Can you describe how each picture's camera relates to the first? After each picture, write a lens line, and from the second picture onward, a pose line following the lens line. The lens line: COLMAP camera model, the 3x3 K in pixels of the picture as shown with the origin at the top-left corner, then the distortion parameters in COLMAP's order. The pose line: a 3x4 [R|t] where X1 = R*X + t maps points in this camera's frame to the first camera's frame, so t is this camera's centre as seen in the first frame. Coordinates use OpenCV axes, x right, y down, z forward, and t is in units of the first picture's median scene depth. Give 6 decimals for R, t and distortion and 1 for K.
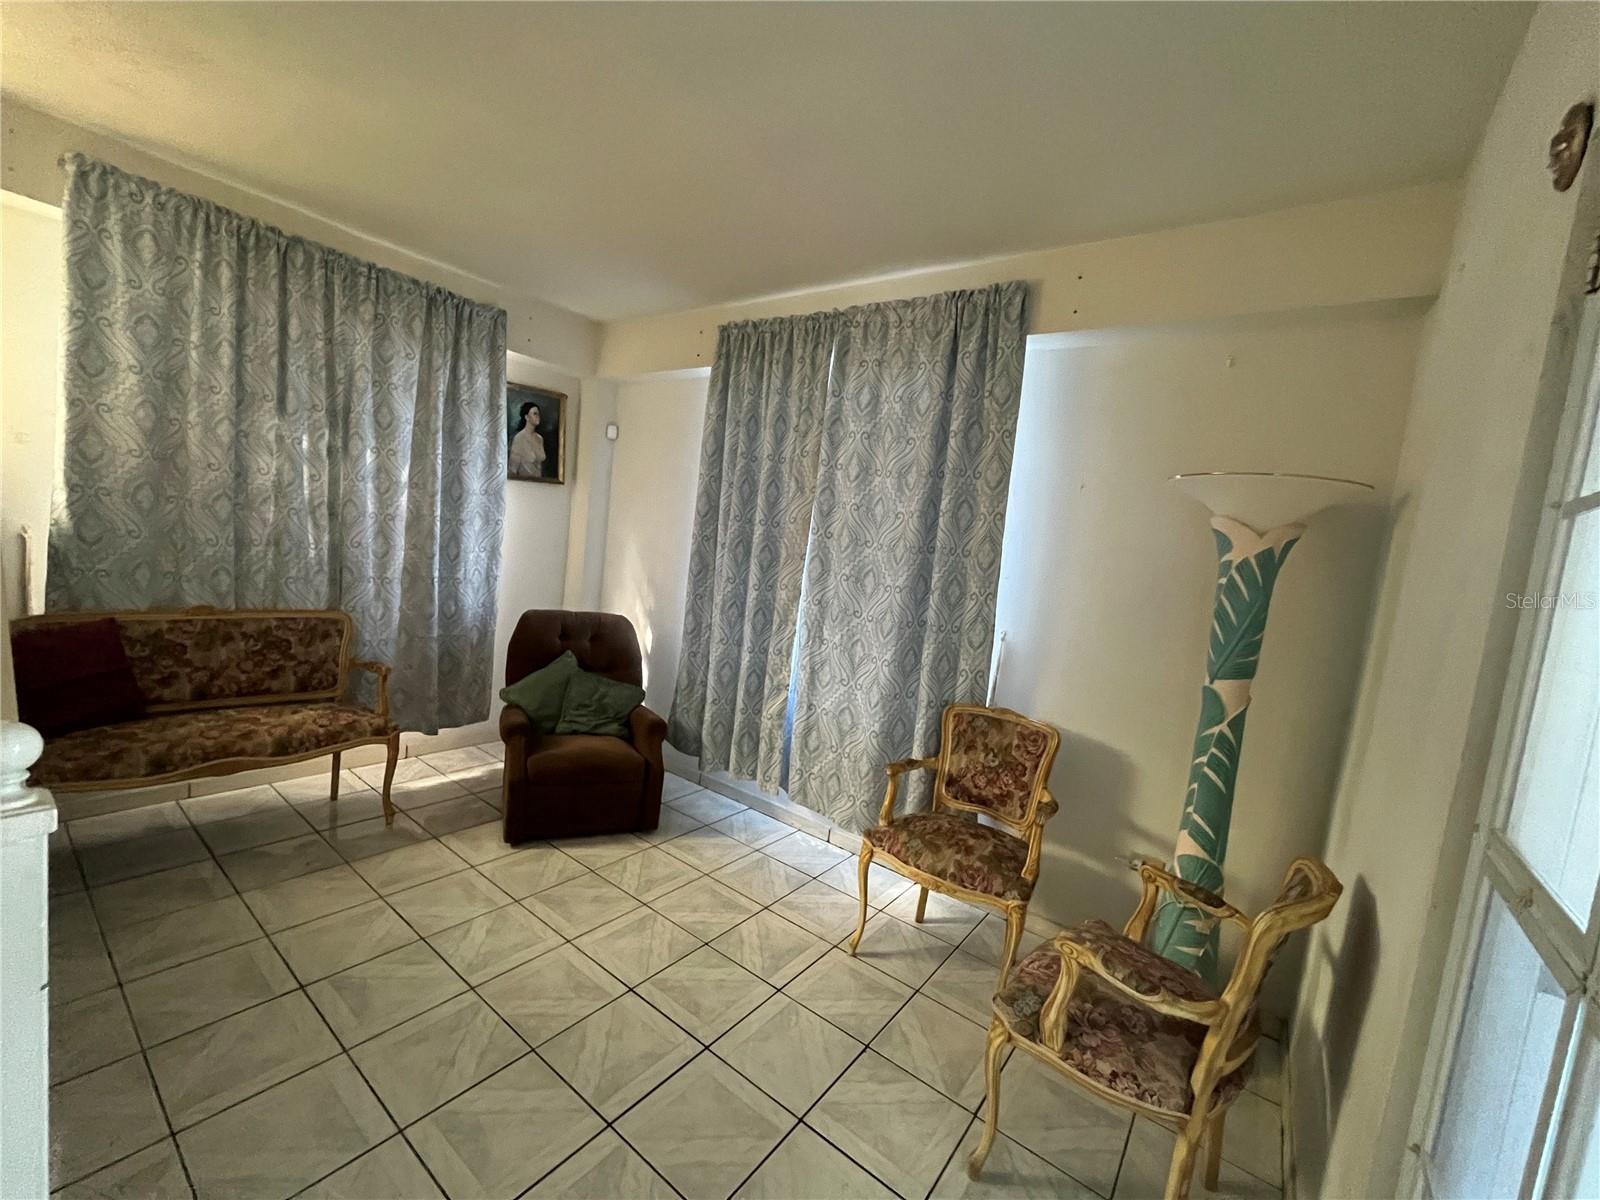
lens RADIAL K [[647.8, 0, 797.5], [0, 647.8, 599.6], [0, 0, 1]] dist [-0.001021, -0.000440]
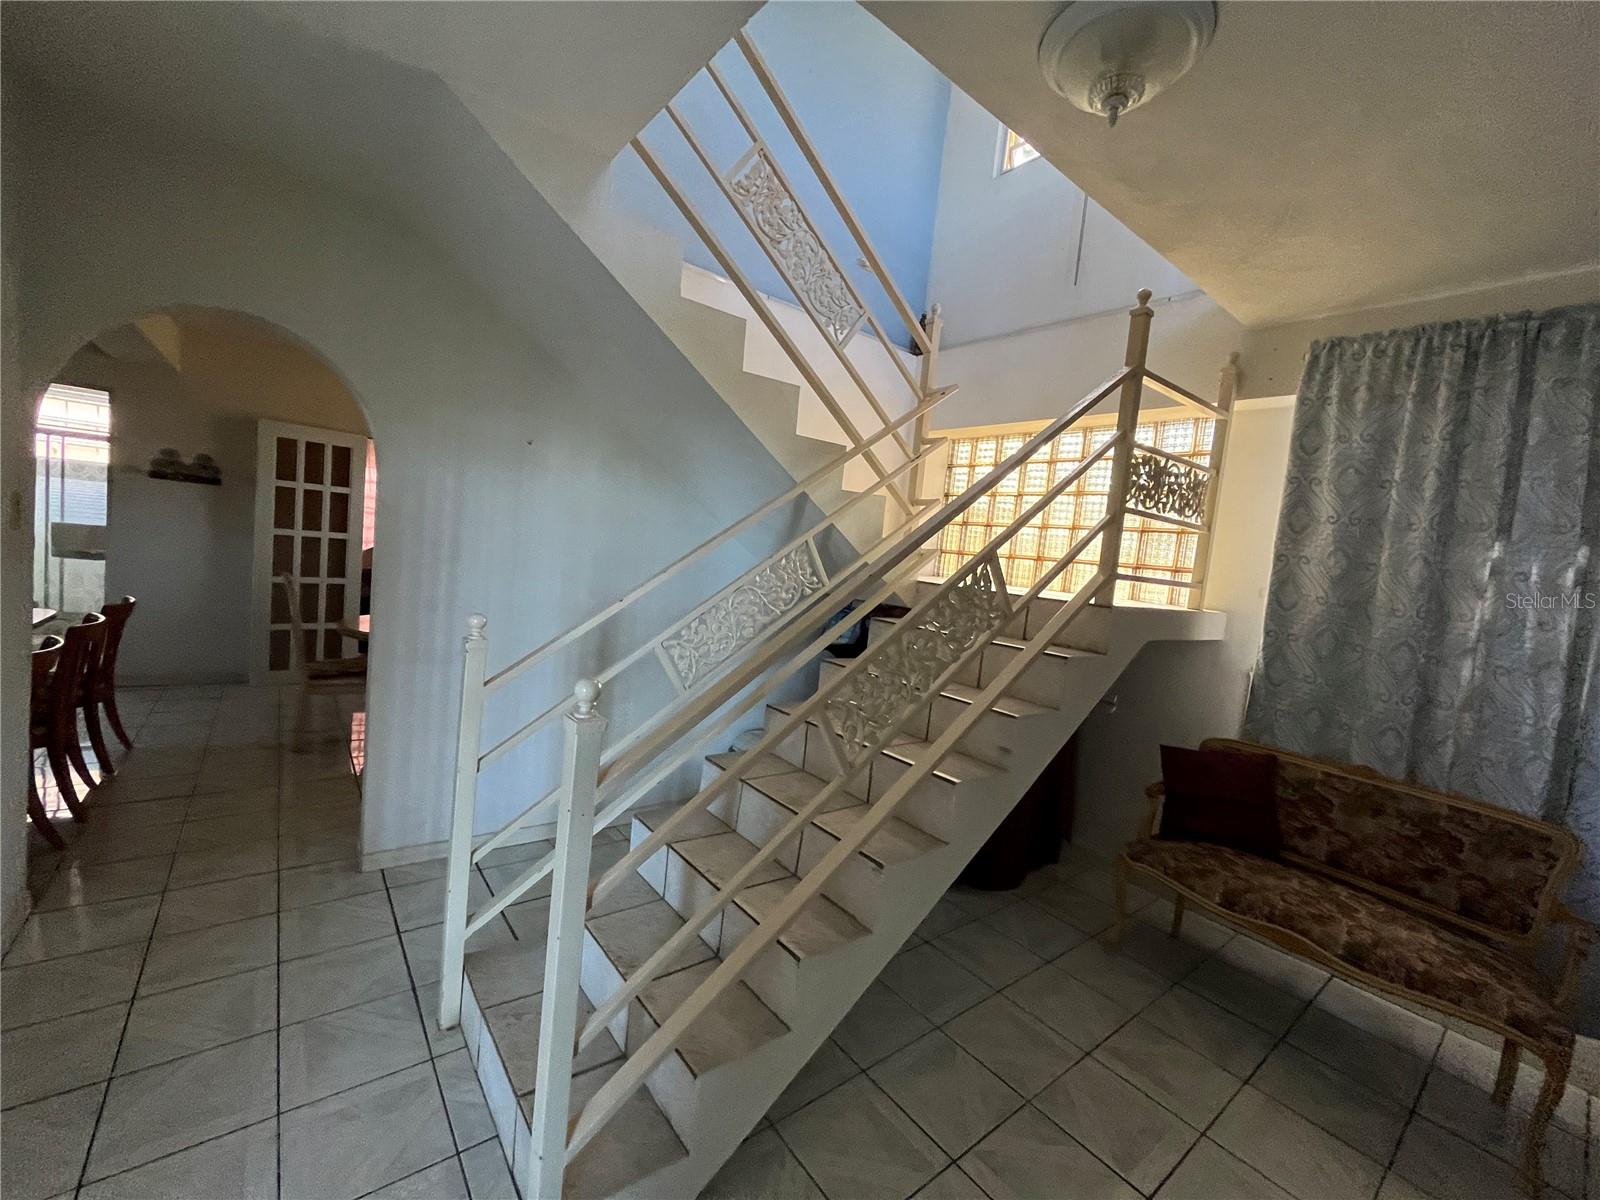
lens RADIAL K [[647.8, 0, 797.0], [0, 647.8, 600.7], [0, 0, 1]] dist [-0.001021, -0.000440]
pose [[-0.242862, -0.060191, -0.968192, 0.156853], [-0.213370, 0.976945, -0.007213, -0.043094], [0.946304, 0.204831, -0.250105, 0.469142]]
